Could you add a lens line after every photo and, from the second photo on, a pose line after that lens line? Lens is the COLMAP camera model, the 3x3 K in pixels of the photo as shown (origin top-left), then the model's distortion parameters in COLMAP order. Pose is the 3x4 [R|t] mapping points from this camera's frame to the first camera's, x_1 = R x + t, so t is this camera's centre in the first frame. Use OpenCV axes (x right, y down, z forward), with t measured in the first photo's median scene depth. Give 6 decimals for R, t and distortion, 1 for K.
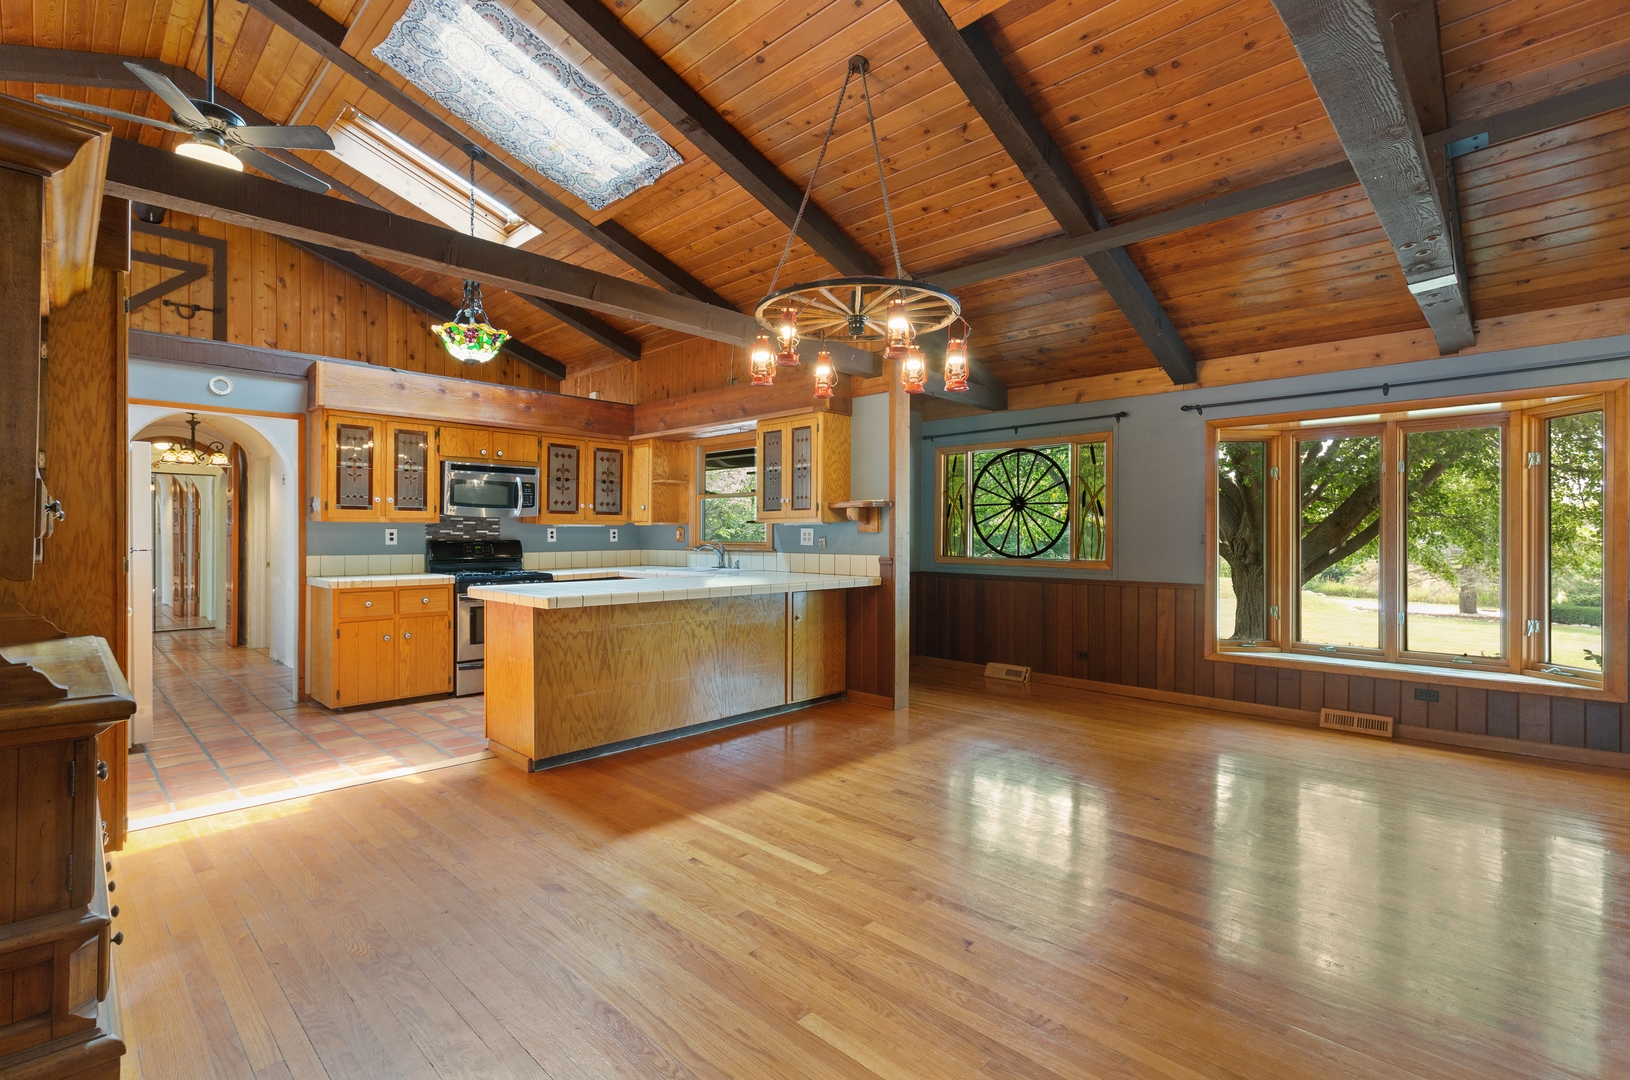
lens RADIAL K [[741.4, 0, 815.0], [0, 741.4, 540.0], [0, 0, 1]] dist [0.000742, -0.000304]
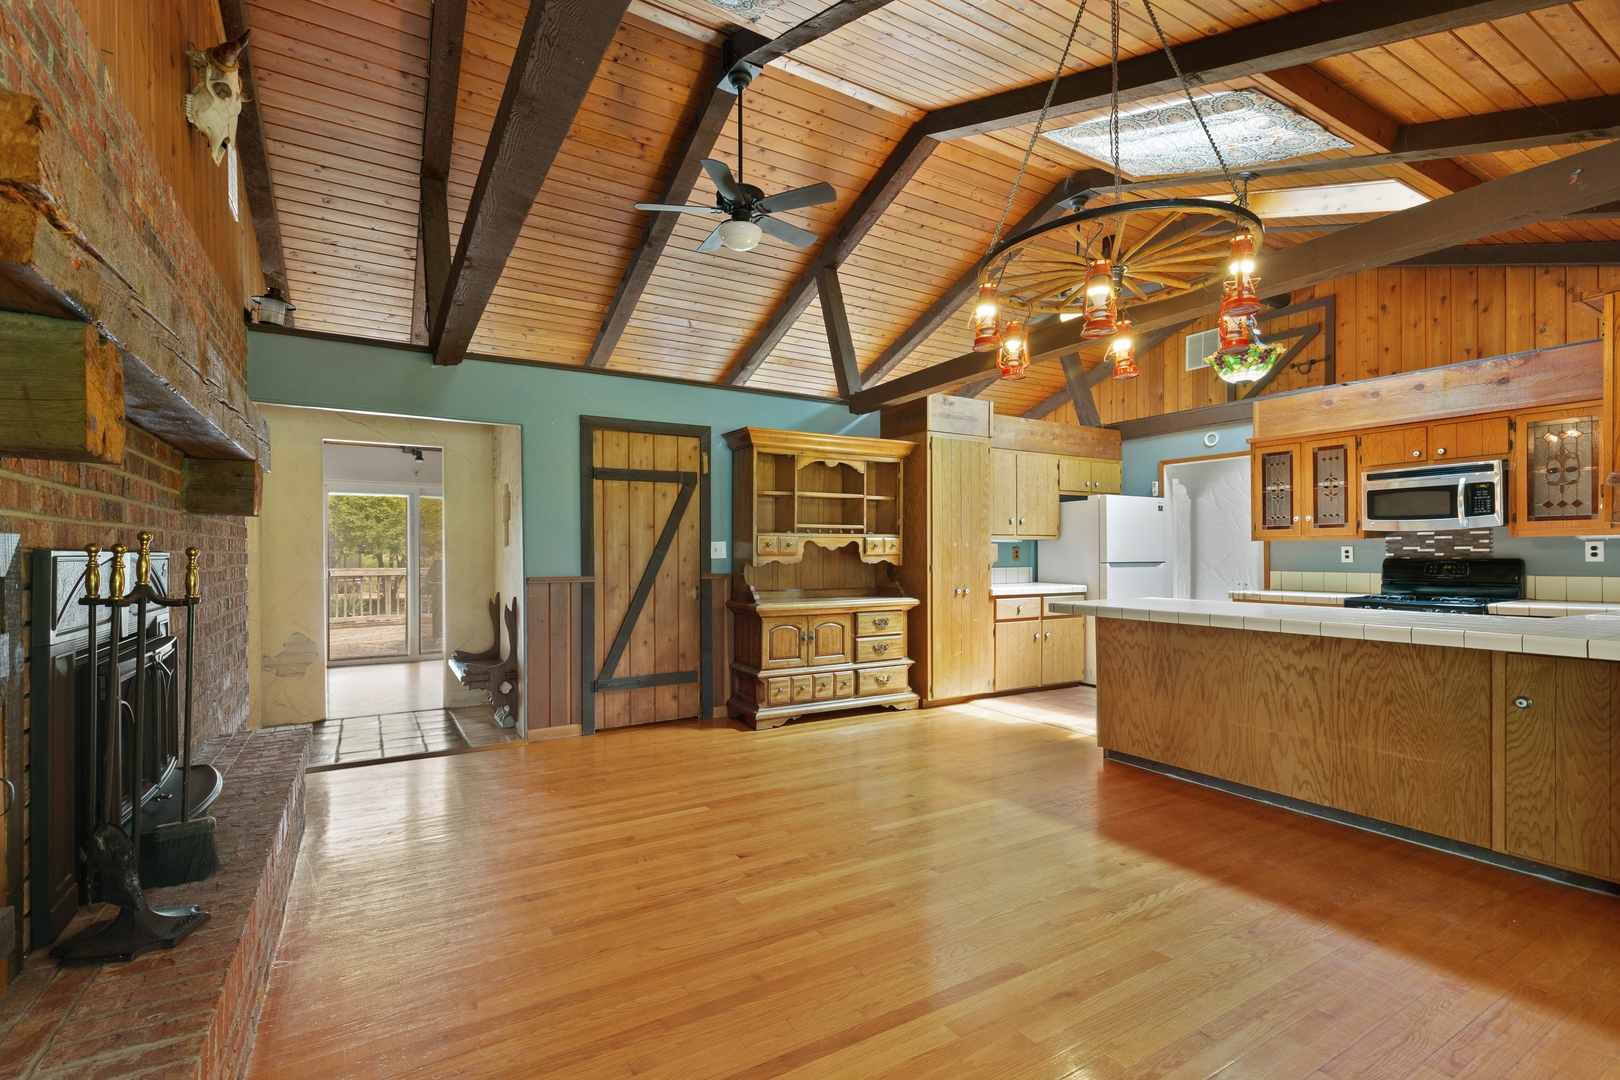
lens RADIAL K [[737.7, 0, 798.3], [0, 737.7, 549.1], [0, 0, 1]] dist [0.003487, 0.000138]
pose [[-0.260897, -0.008190, -0.965332, 0.717718], [-0.005455, 0.999961, -0.007009, -0.000577], [0.965351, 0.003437, -0.260931, 0.706246]]
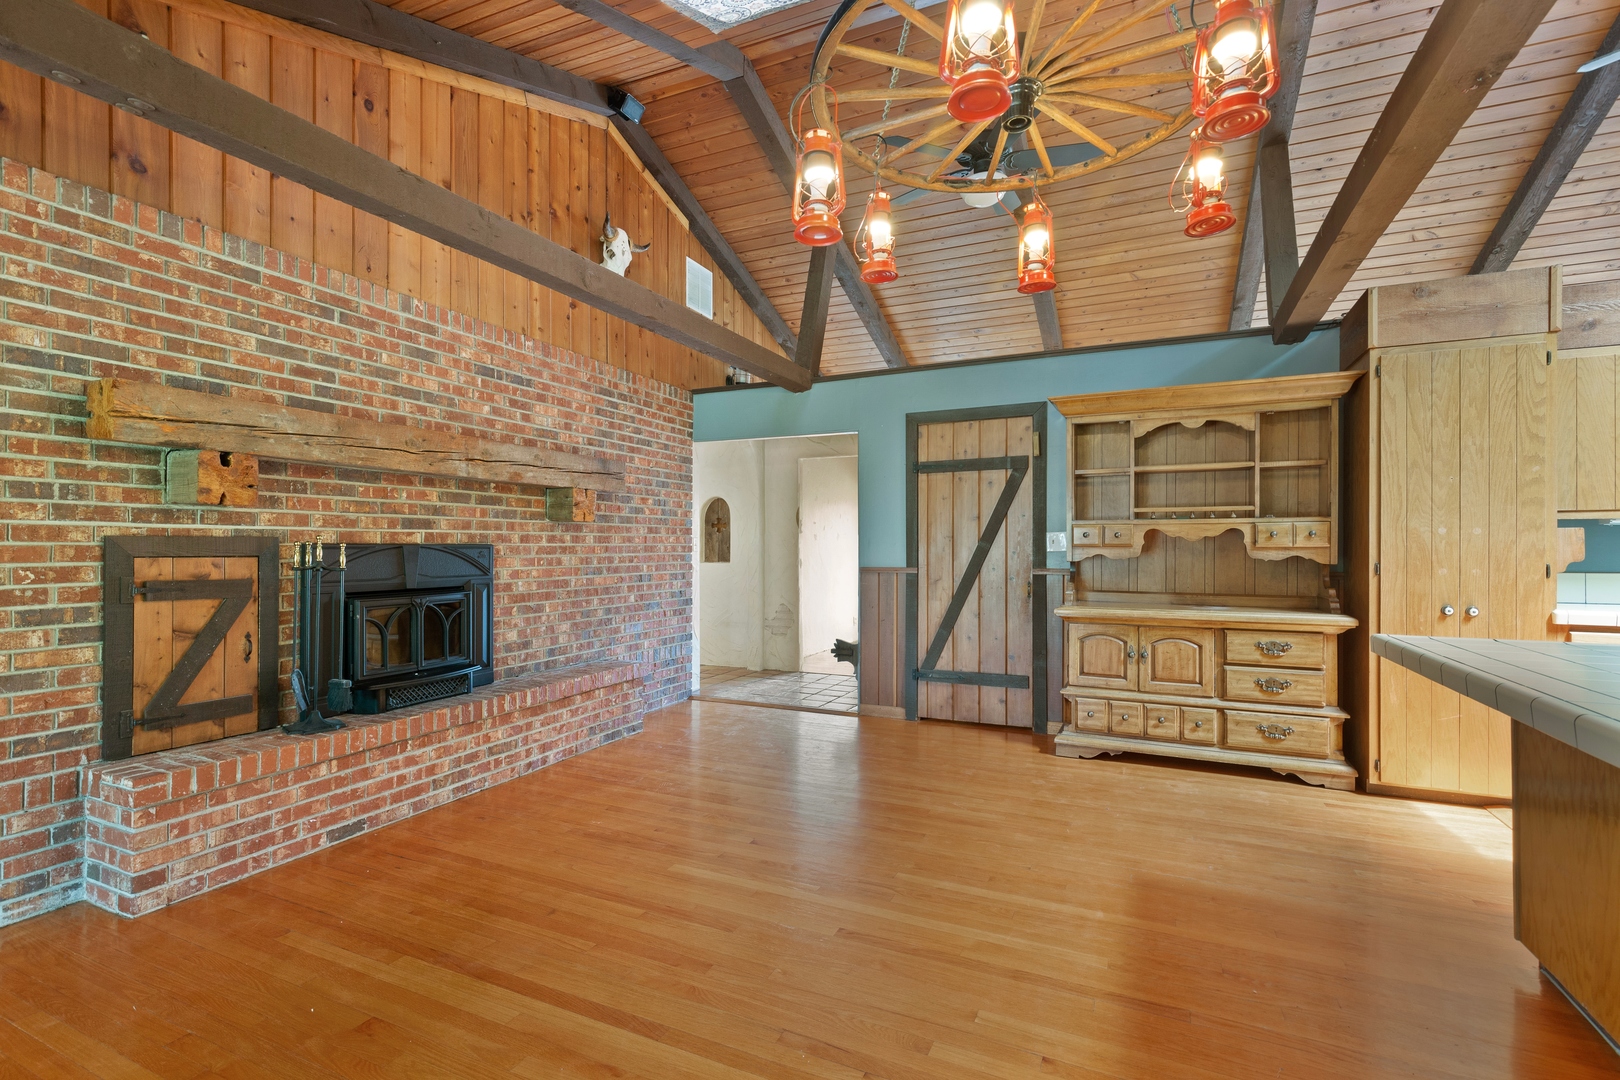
lens RADIAL K [[736.9, 0, 810.0], [0, 736.9, 540.0], [0, 0, 1]] dist [0.000742, -0.000304]
pose [[-0.946544, -0.005562, -0.322528, 0.267071], [-0.004570, 0.999982, -0.003834, -0.003641], [0.322544, -0.002155, -0.946552, 1.133950]]
